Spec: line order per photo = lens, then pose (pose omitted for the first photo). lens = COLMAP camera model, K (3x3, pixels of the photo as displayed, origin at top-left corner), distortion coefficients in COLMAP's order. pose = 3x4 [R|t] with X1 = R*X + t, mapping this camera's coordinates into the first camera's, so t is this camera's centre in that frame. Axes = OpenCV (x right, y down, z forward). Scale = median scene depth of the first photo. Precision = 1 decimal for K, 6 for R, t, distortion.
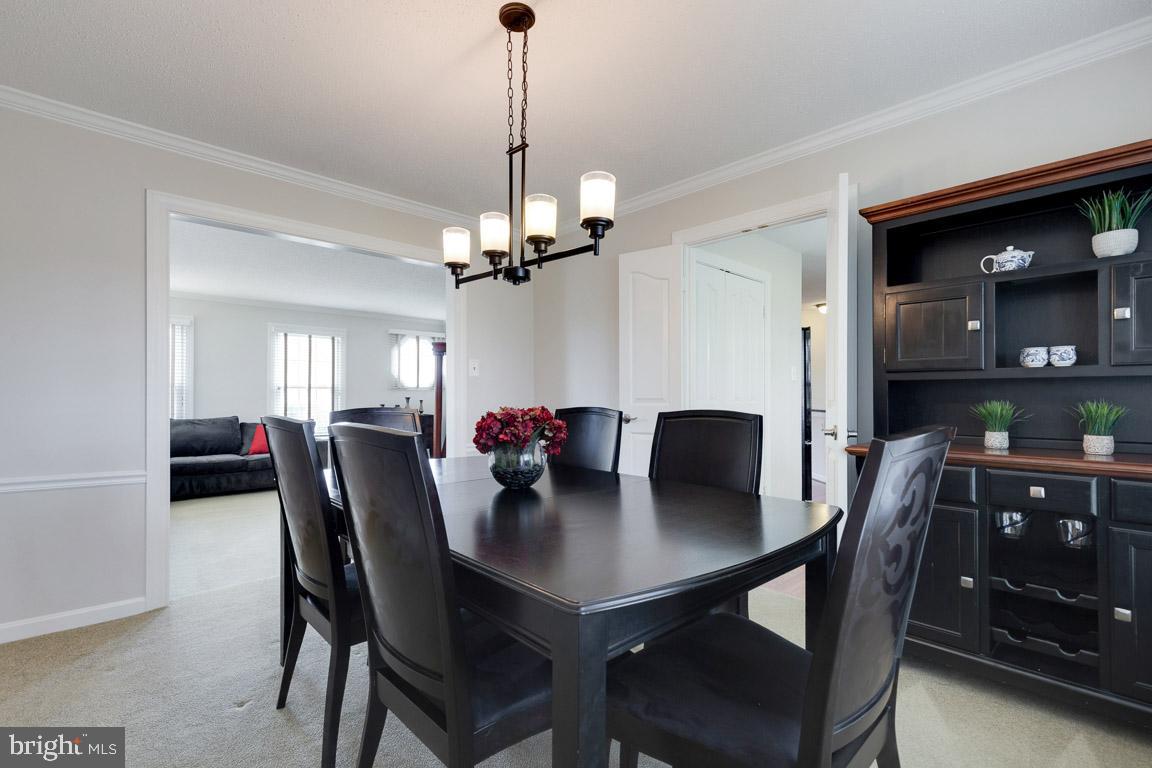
lens RADIAL K [[527.1, 0, 583.4], [0, 527.1, 394.2], [0, 0, 1]] dist [0.005621, -0.000504]
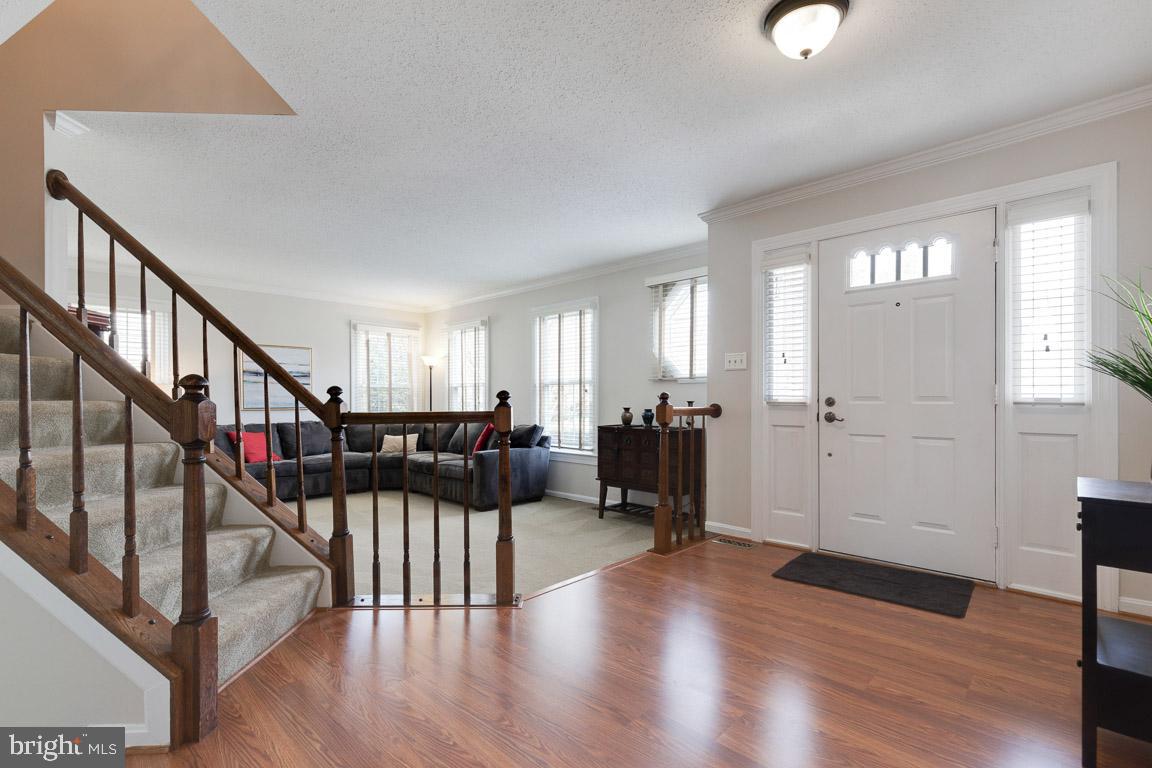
lens RADIAL K [[527.1, 0, 574.1], [0, 527.1, 402.1], [0, 0, 1]] dist [0.005621, -0.000504]
pose [[0.032420, -0.002278, -0.999472, 0.253228], [-0.003393, 0.999991, -0.002389, 0.016933], [0.999469, 0.003469, 0.032412, 1.040602]]
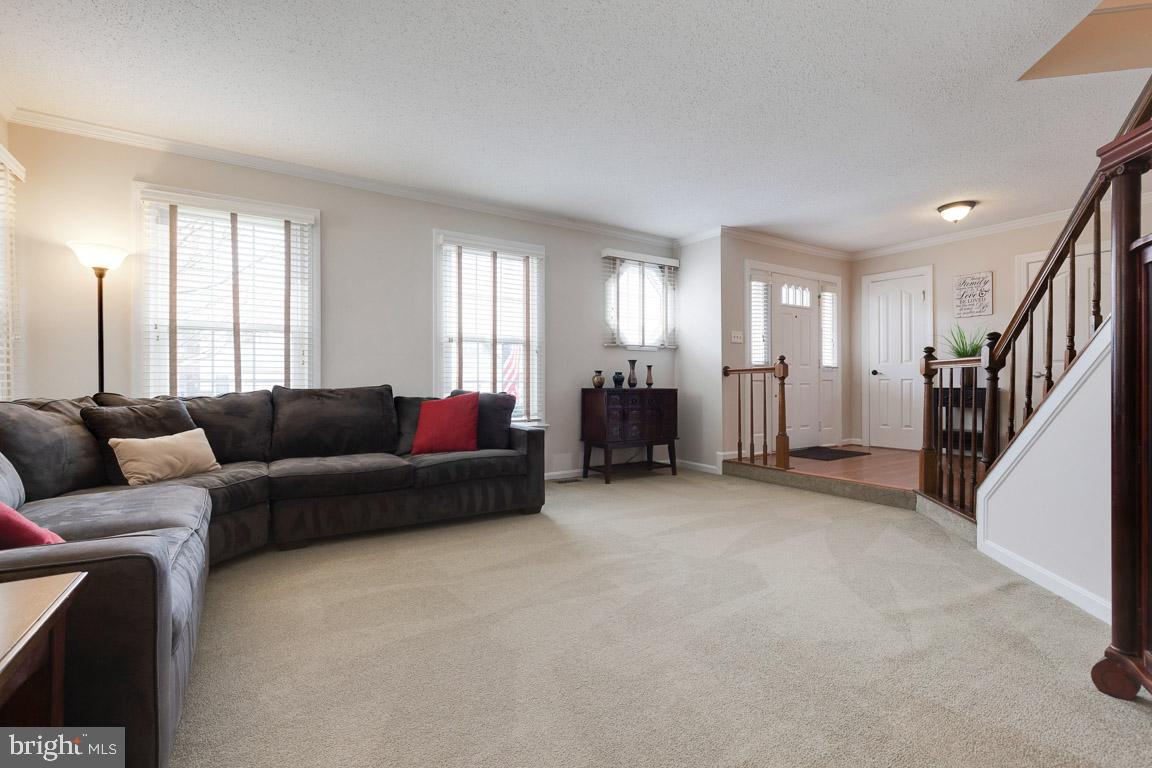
lens RADIAL K [[527.1, 0, 580.2], [0, 527.1, 381.4], [0, 0, 1]] dist [0.005621, -0.000504]
pose [[0.983459, -0.010326, -0.180835, -0.330482], [0.008965, 0.999925, -0.008346, 0.041547], [0.180908, 0.006587, 0.983478, 0.451430]]
